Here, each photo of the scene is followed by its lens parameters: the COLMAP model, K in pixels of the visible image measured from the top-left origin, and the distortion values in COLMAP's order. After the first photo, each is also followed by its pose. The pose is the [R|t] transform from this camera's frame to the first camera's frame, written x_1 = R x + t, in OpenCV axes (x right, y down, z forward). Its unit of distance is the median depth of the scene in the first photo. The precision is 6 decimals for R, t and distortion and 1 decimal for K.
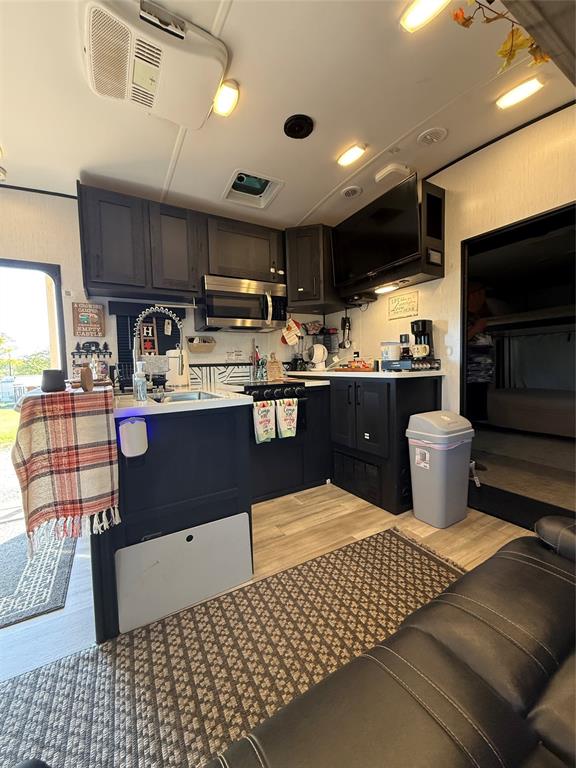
lens RADIAL K [[306.7, 0, 293.8], [0, 306.7, 385.6], [0, 0, 1]] dist [0.003800, 0.000273]
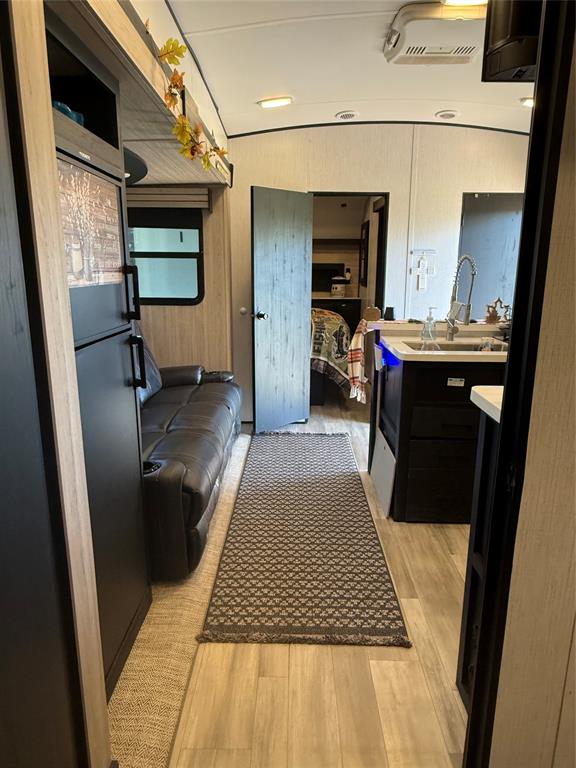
lens RADIAL K [[515.6, 0, 288.0], [0, 515.6, 383.6], [0, 0, 1]] dist [-0.001571, -0.000463]
pose [[-0.518754, 0.209781, -0.828786, 1.328034], [-0.040613, 0.962285, 0.268993, -0.290097], [0.853958, 0.173201, -0.490670, 1.404788]]
